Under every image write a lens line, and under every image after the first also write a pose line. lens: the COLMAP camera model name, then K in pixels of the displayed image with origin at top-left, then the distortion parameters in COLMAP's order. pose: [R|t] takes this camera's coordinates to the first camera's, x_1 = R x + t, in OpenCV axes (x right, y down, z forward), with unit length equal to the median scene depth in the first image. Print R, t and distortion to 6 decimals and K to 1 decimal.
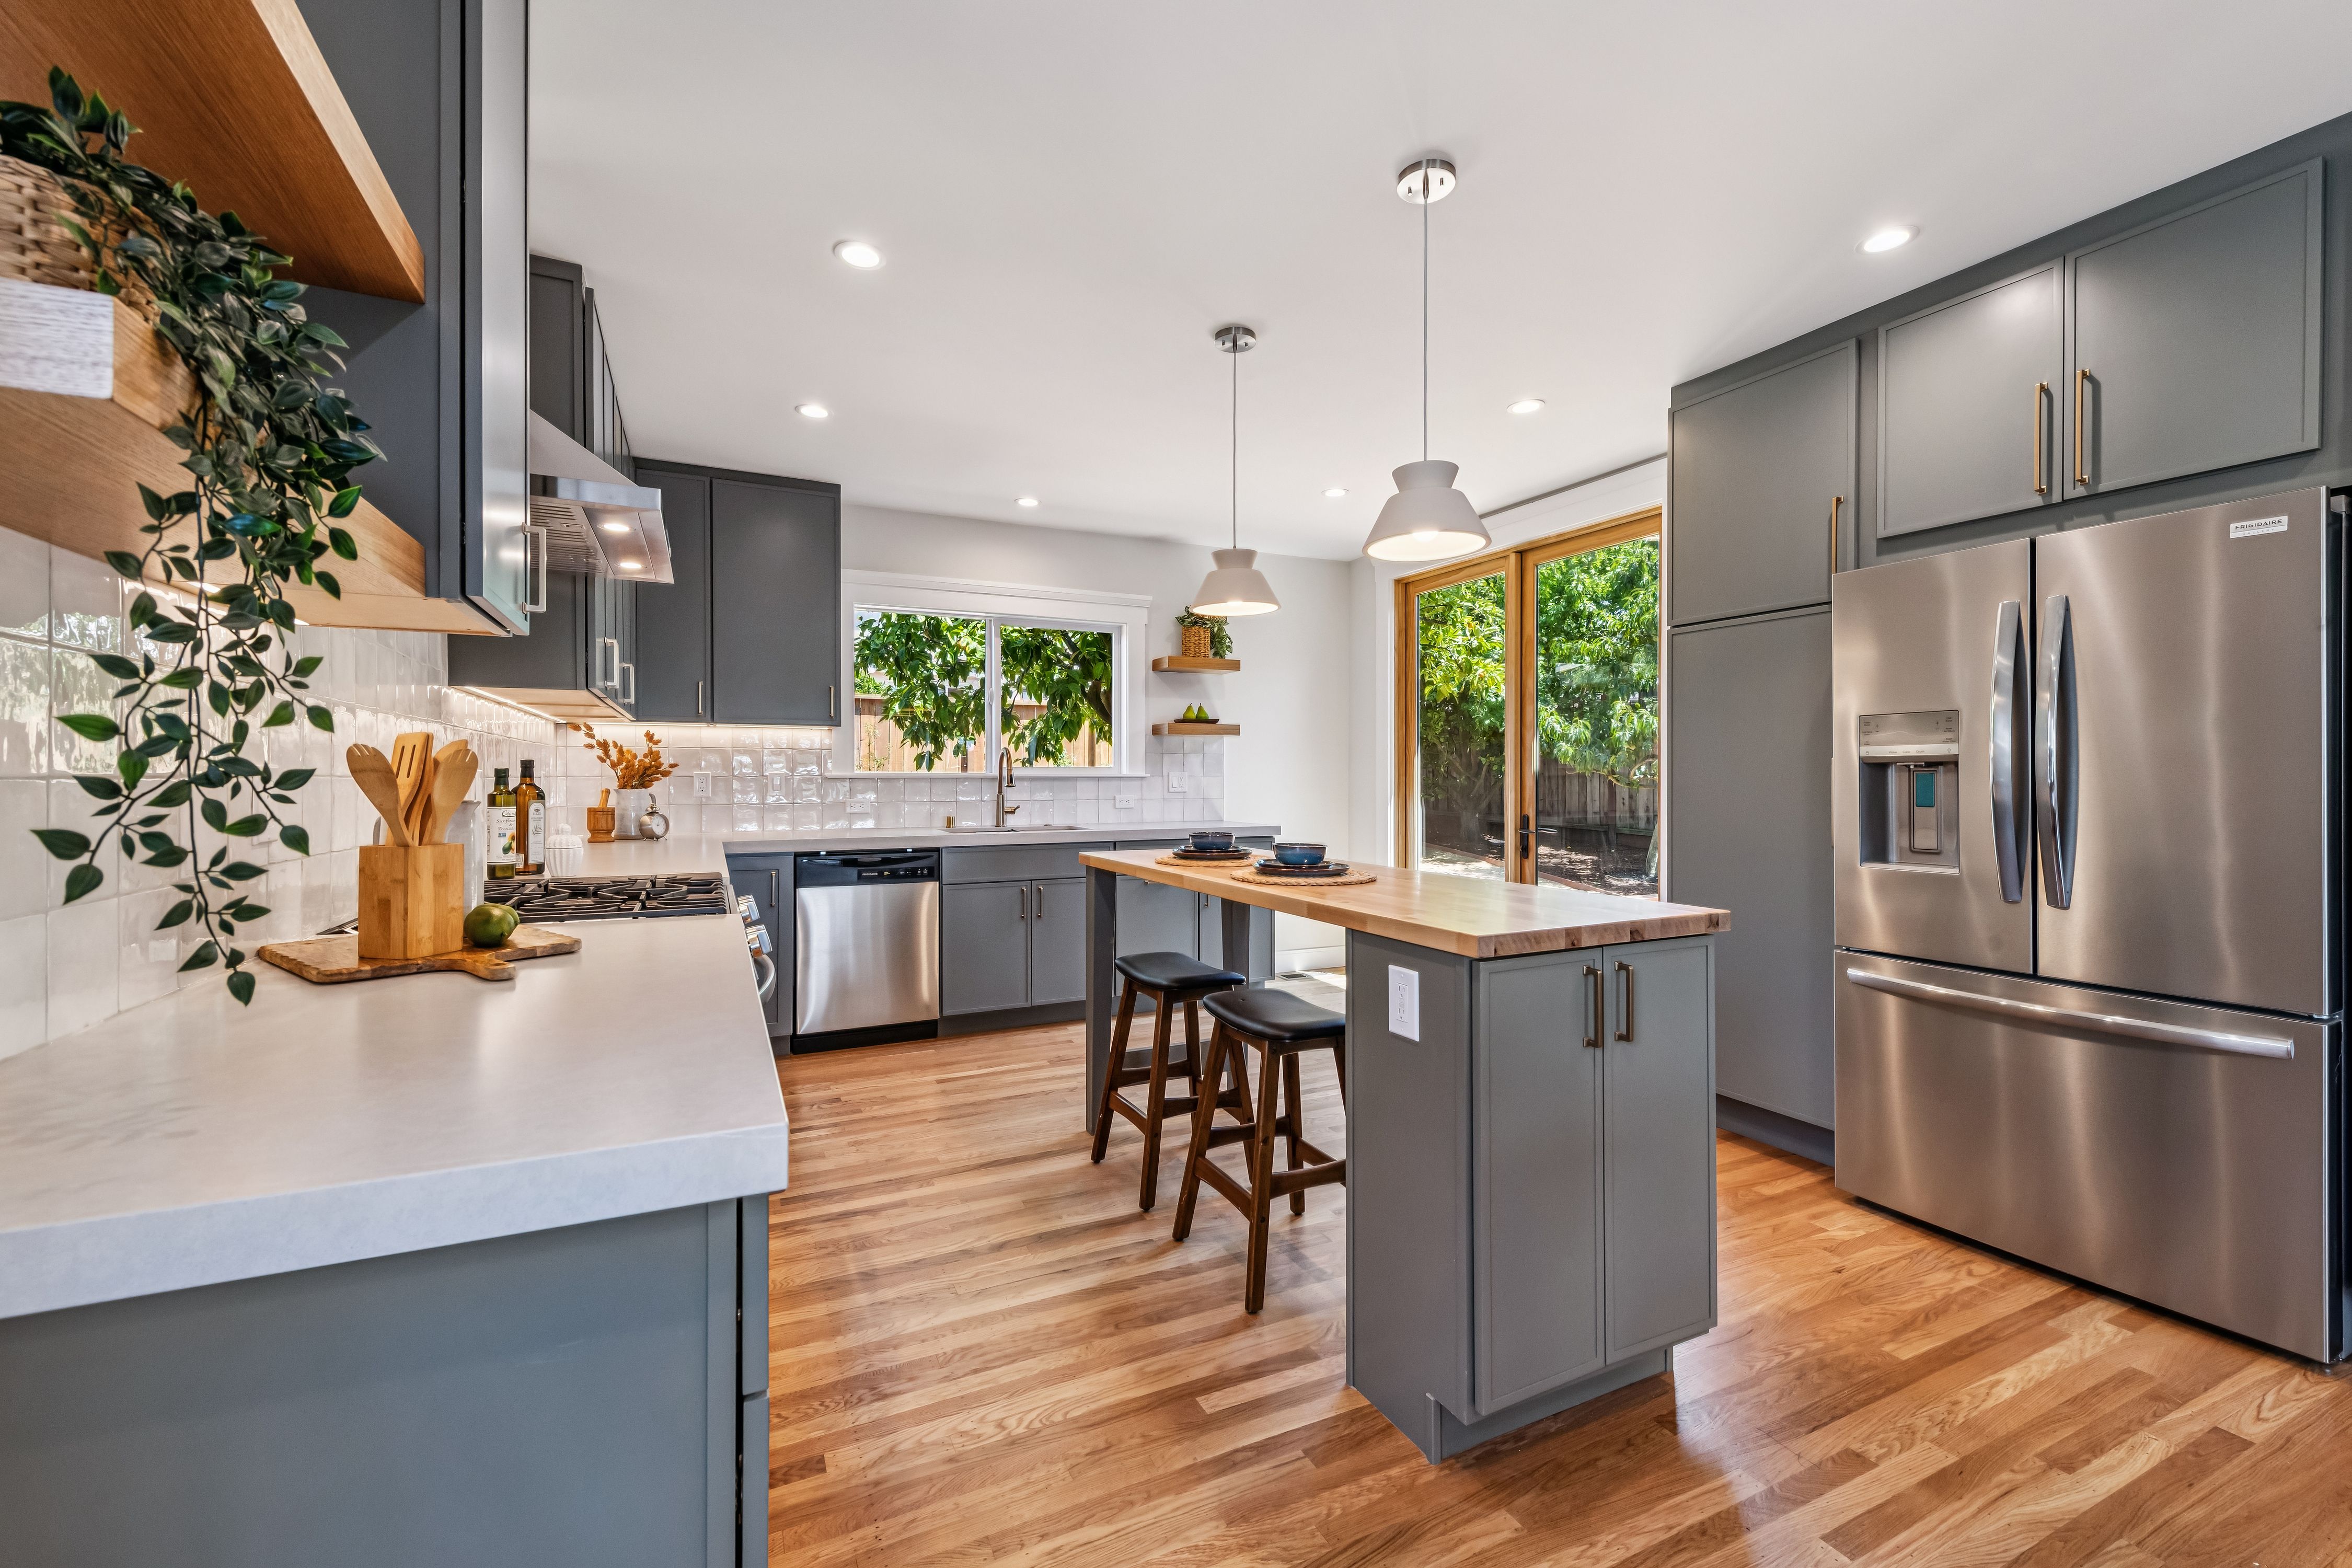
lens RADIAL K [[959.1, 0, 1181.6], [0, 959.1, 772.8], [0, 0, 1]] dist [0.001291, -0.000012]
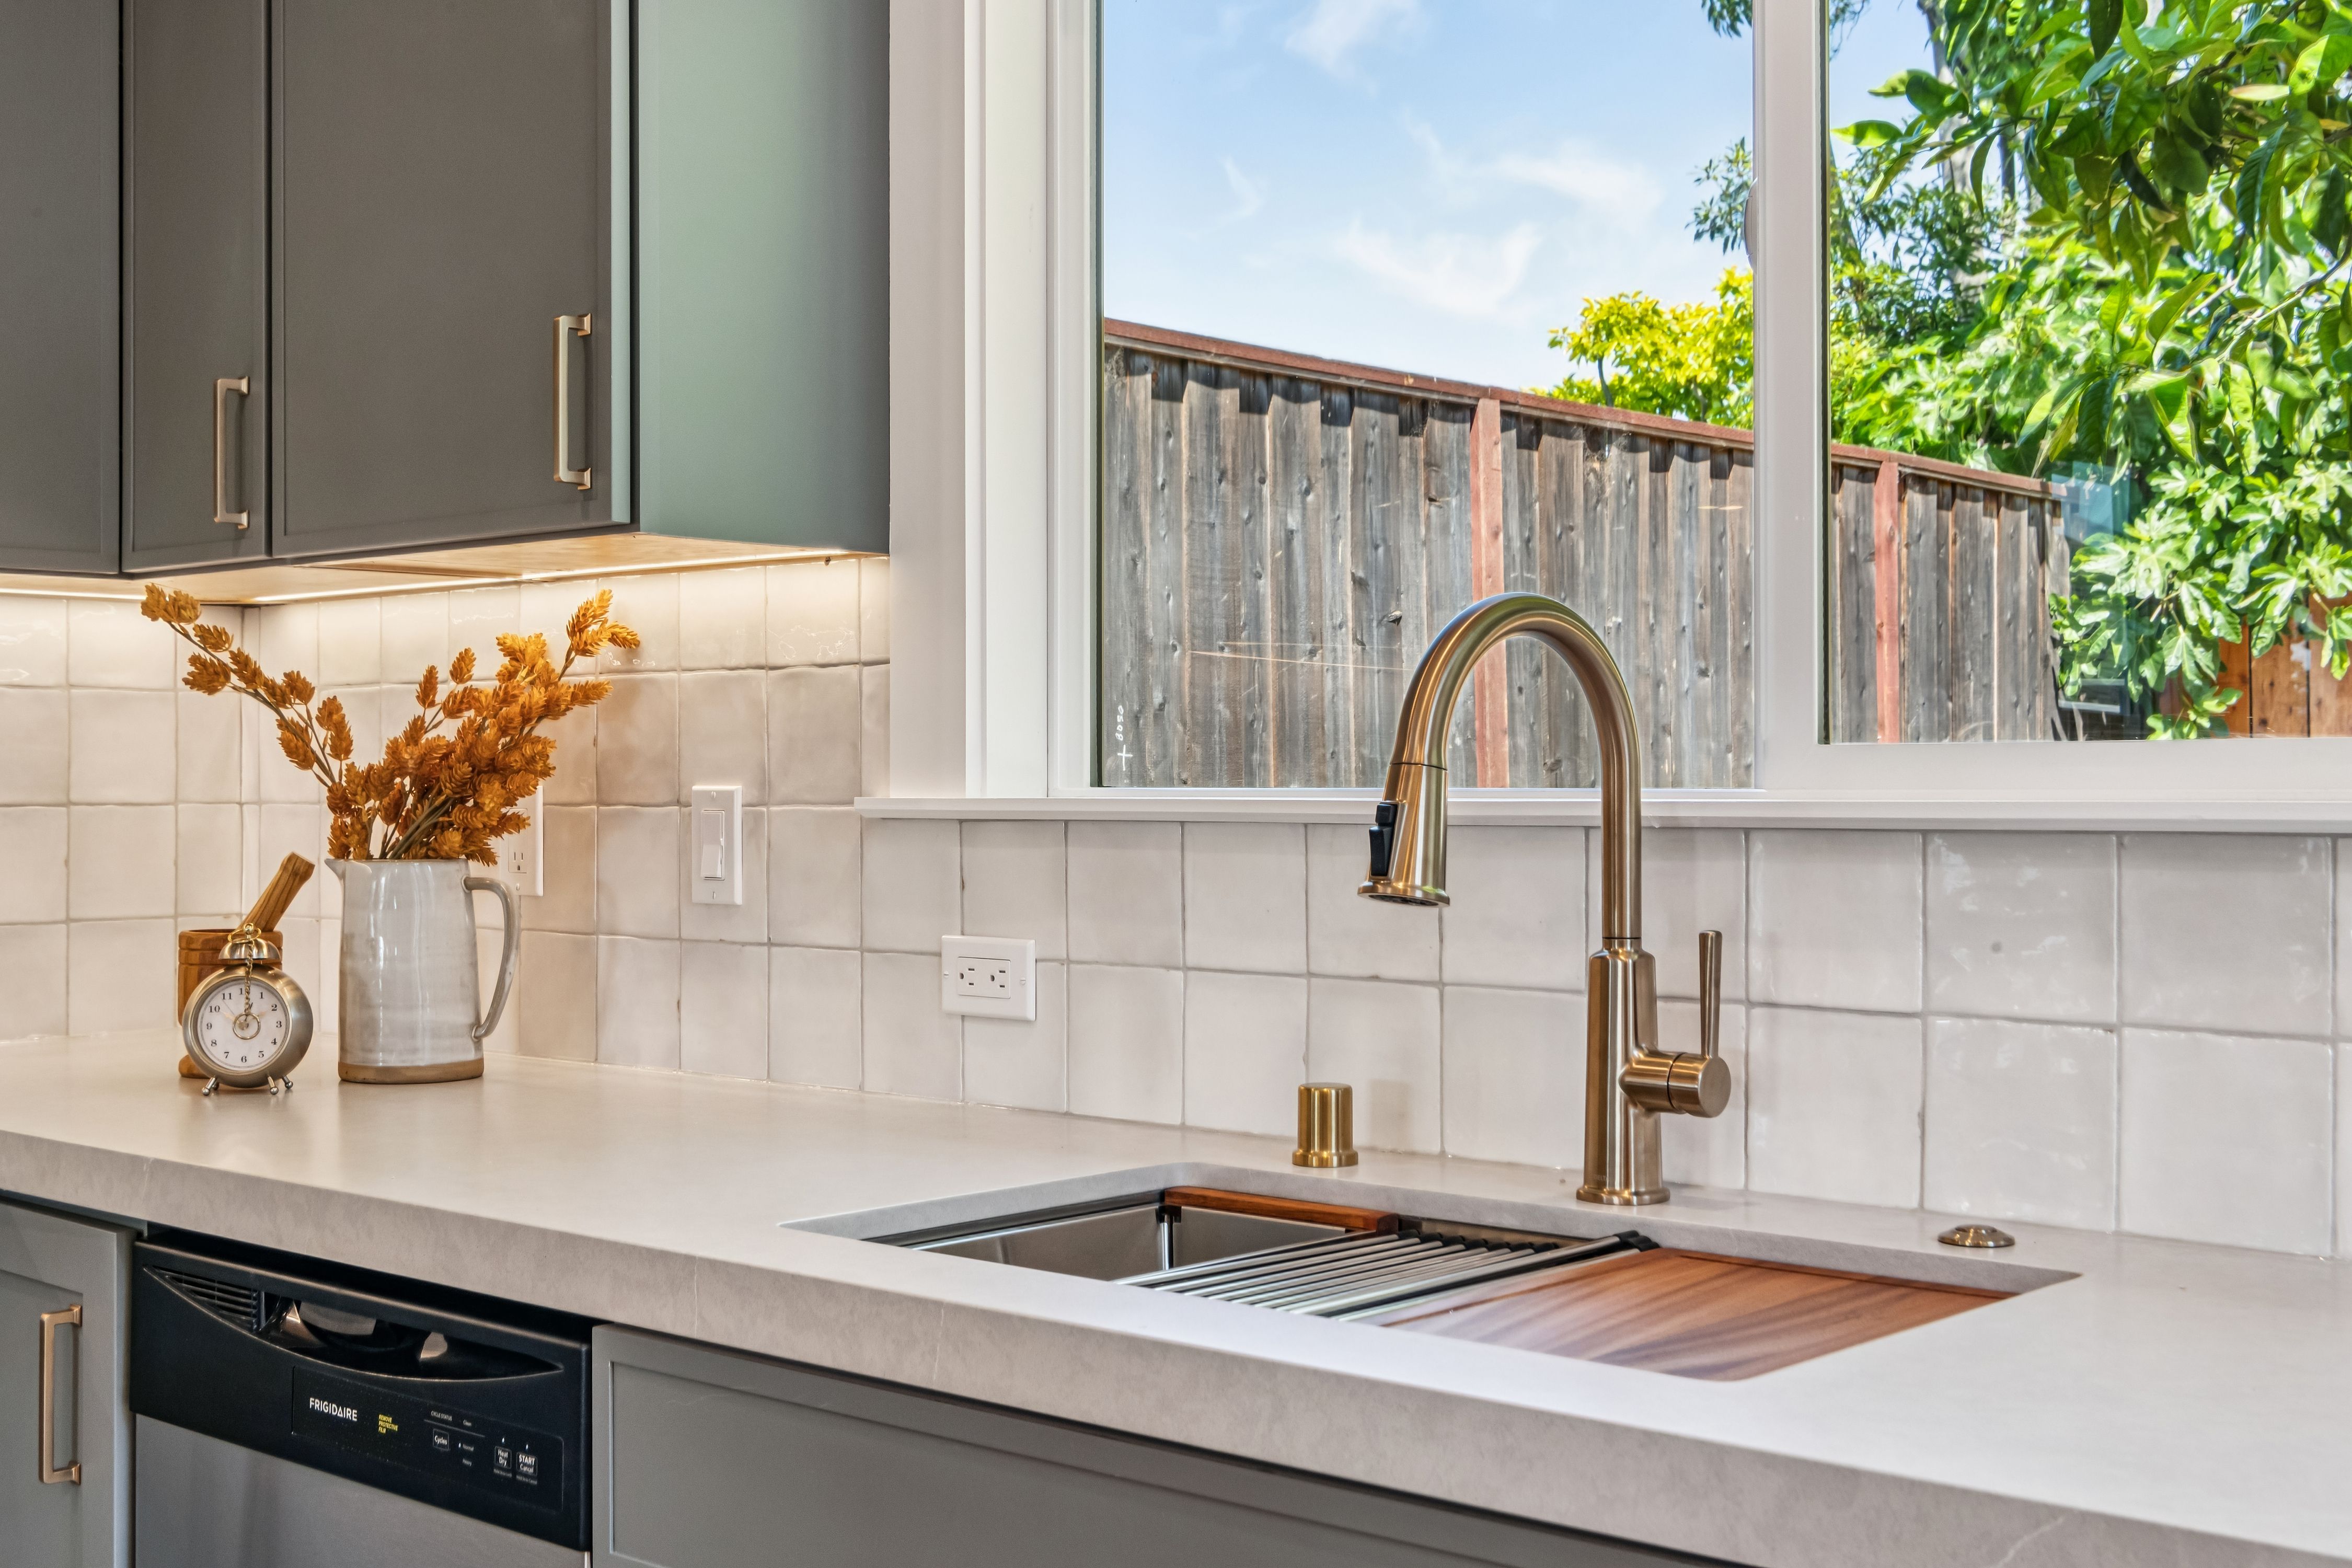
lens RADIAL K [[2781.1, 0, 1176.0], [0, 2781.1, 784.0], [0, 0, 1]] dist [0.083978, -0.012175]
pose [[0.383102, 0.000445, -0.923706, 0.148734], [0.004013, 0.999990, 0.002146, -0.001959], [0.923697, -0.004529, 0.383097, 0.816803]]
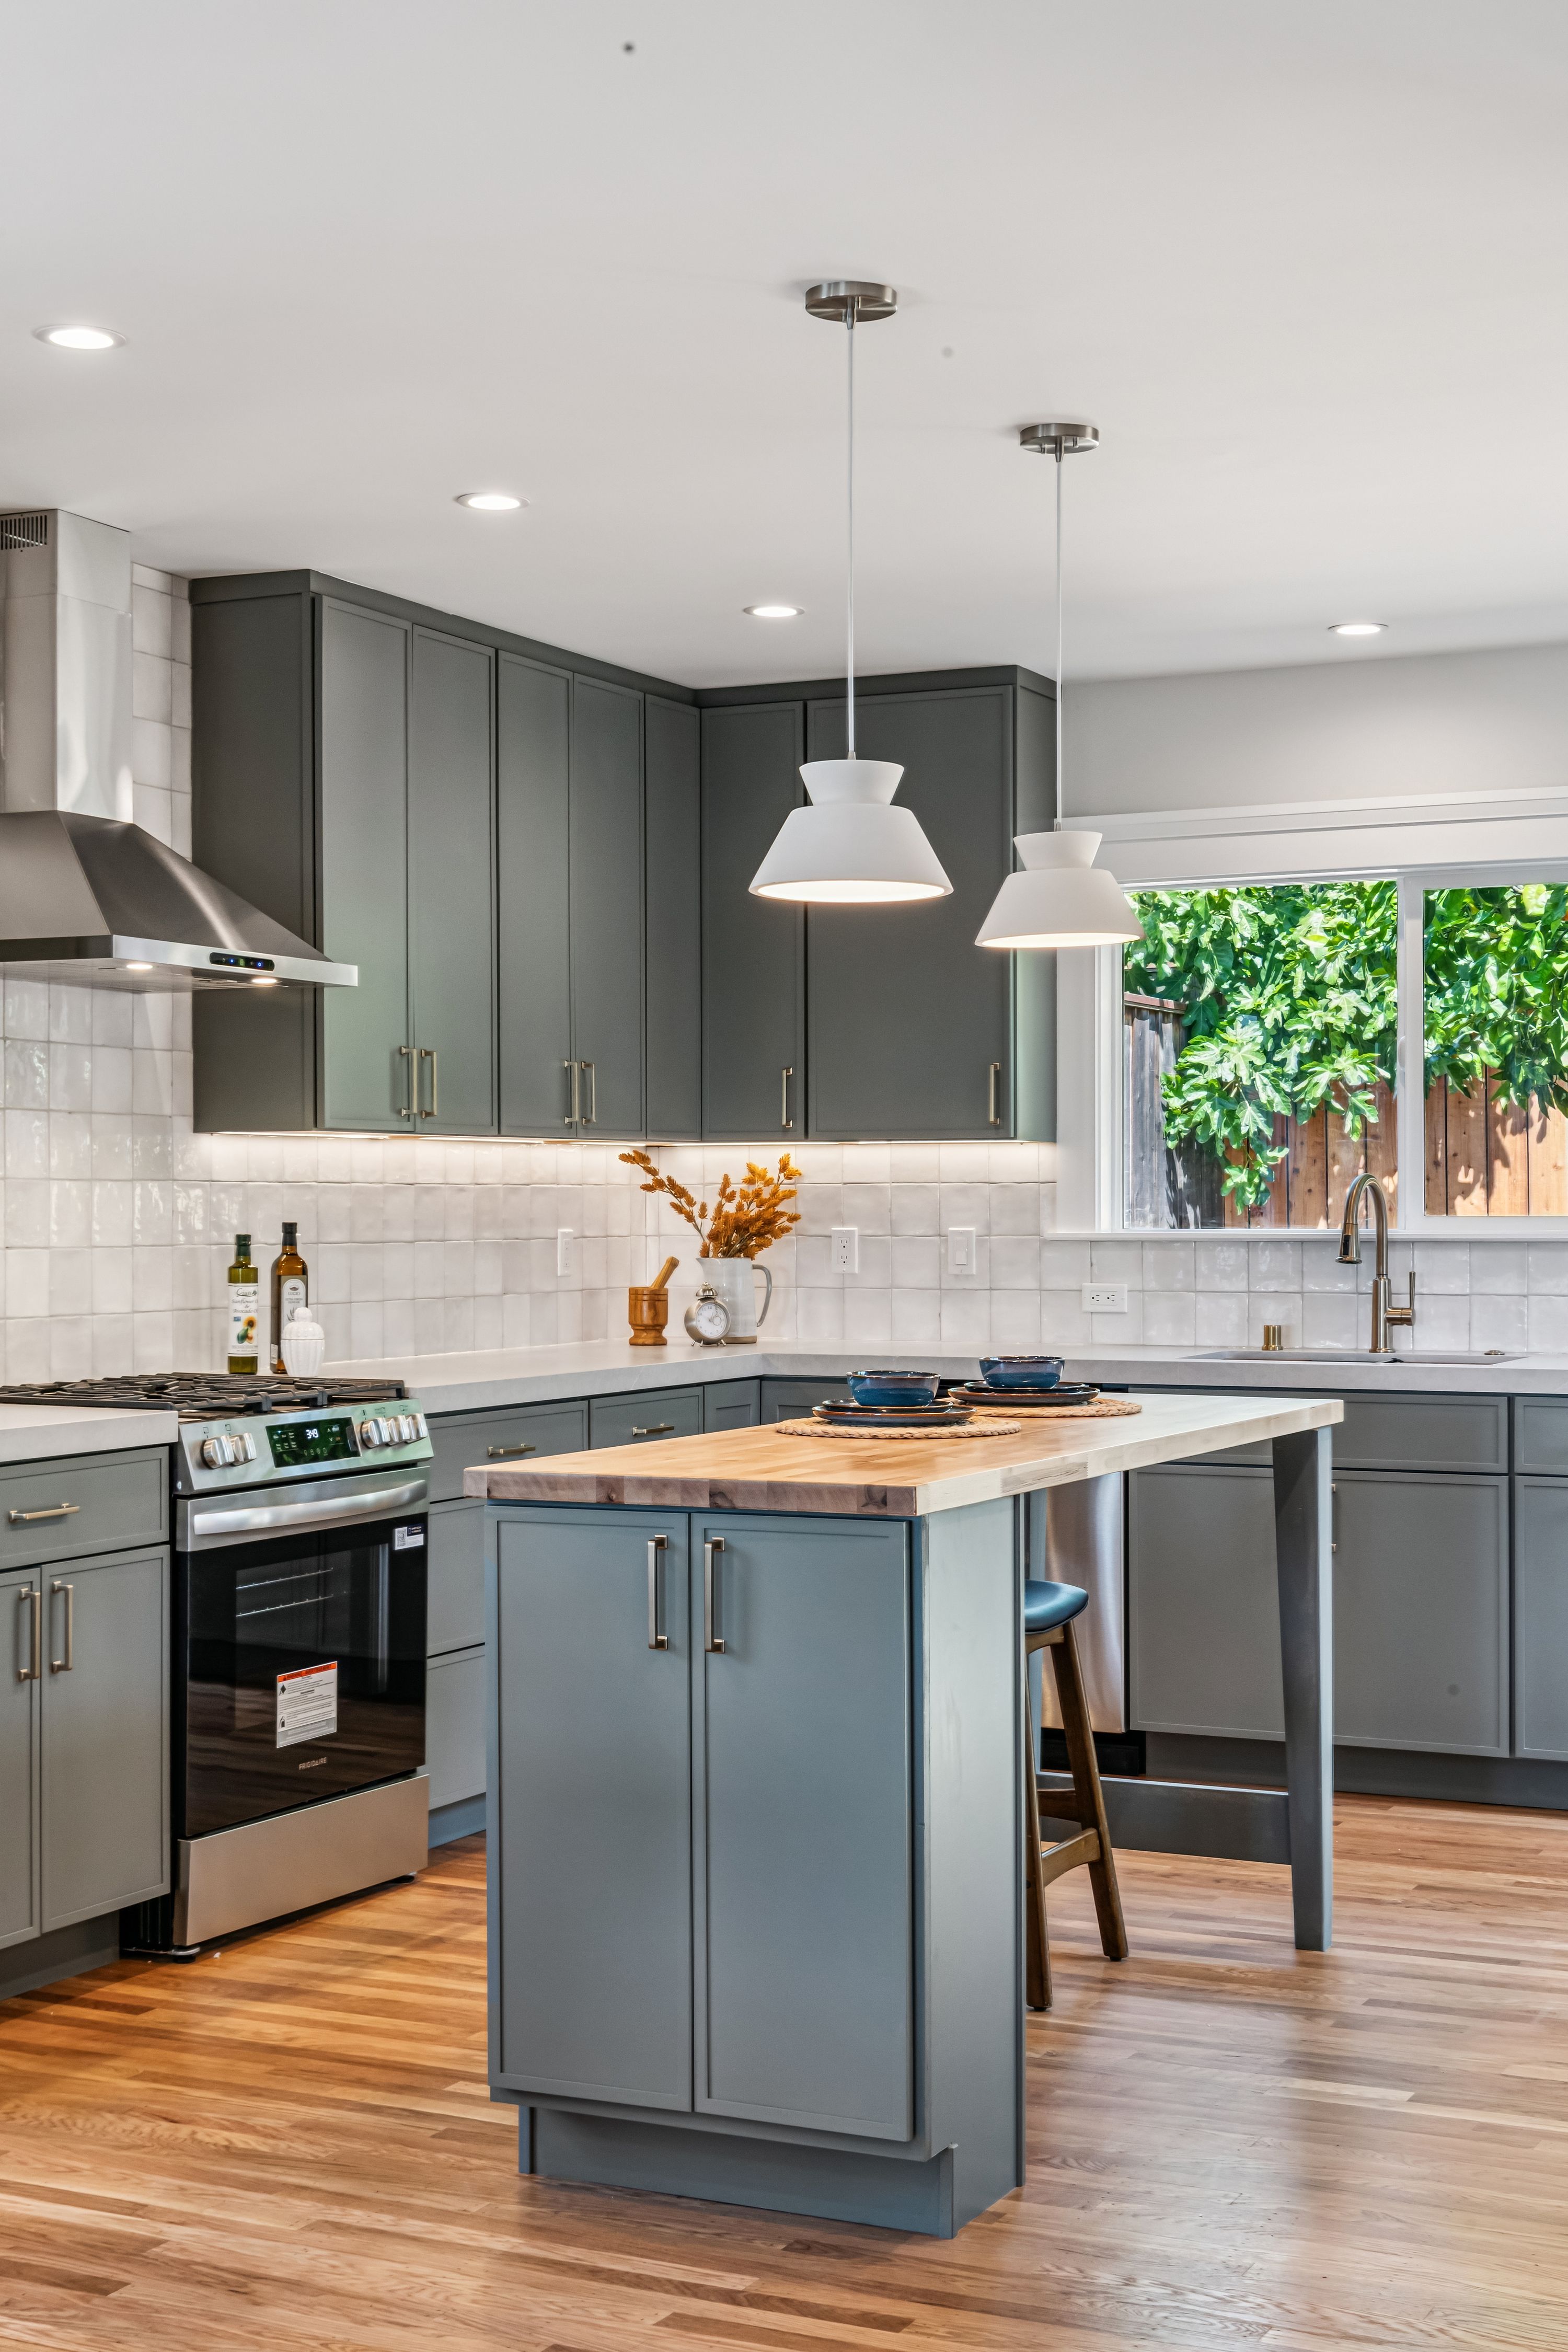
lens RADIAL K [[3236.3, 0, 784.0], [0, 3236.3, 1176.0], [0, 0, 1]] dist [-0.004870, -0.013393]
pose [[0.618357, -0.007236, -0.785864, 0.835832], [0.004016, 0.999974, -0.006047, -0.017565], [0.785887, 0.000584, 0.618370, -0.143476]]
